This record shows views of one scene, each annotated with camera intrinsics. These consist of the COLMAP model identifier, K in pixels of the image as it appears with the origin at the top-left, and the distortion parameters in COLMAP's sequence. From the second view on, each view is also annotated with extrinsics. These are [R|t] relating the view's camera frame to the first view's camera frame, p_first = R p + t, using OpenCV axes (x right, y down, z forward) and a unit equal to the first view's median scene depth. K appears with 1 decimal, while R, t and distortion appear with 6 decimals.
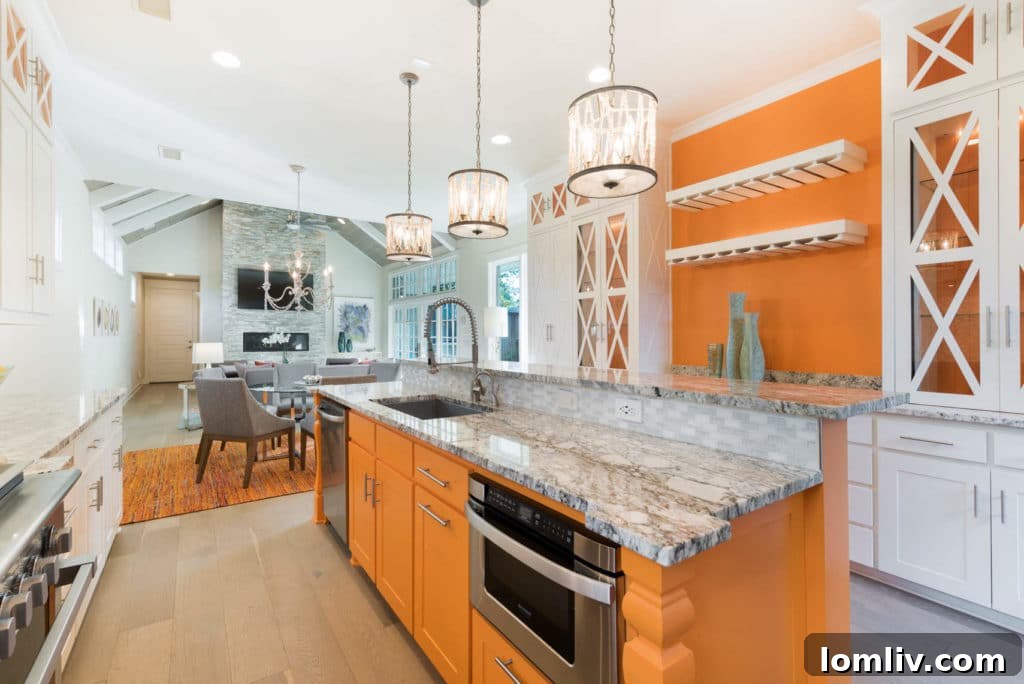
lens RADIAL K [[470.9, 0, 509.4], [0, 470.9, 346.1], [0, 0, 1]] dist [-0.000246, -0.000442]
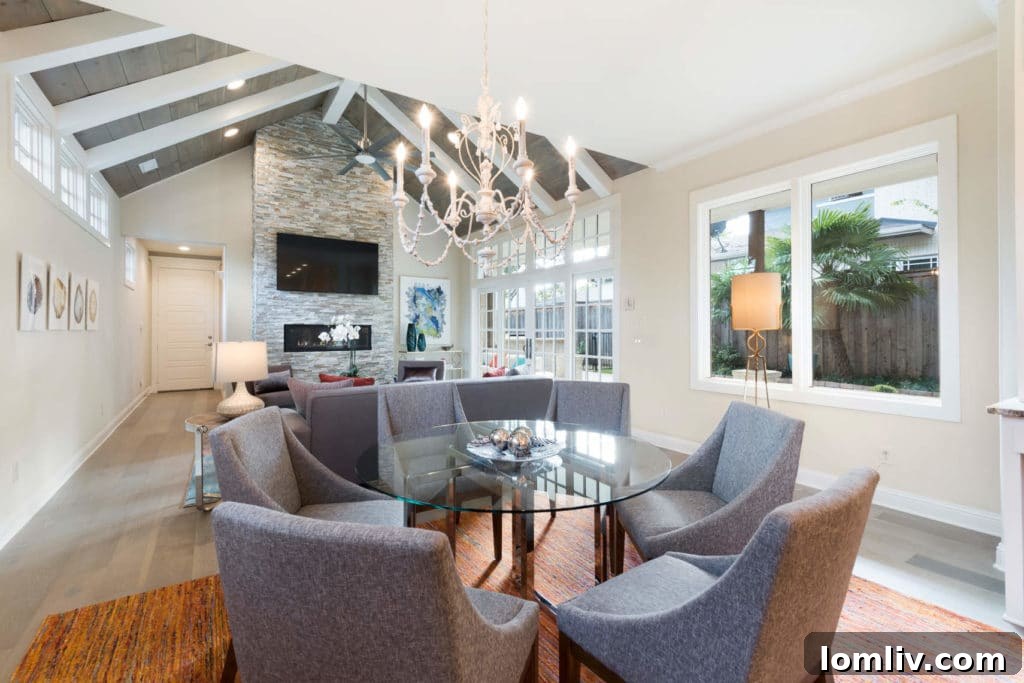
lens RADIAL K [[470.9, 0, 513.4], [0, 470.9, 333.2], [0, 0, 1]] dist [-0.000246, -0.000442]
pose [[0.999654, -0.006725, -0.025439, -0.202909], [0.006406, 0.999900, -0.012608, -0.005626], [0.025521, 0.012440, 0.999597, 0.304646]]
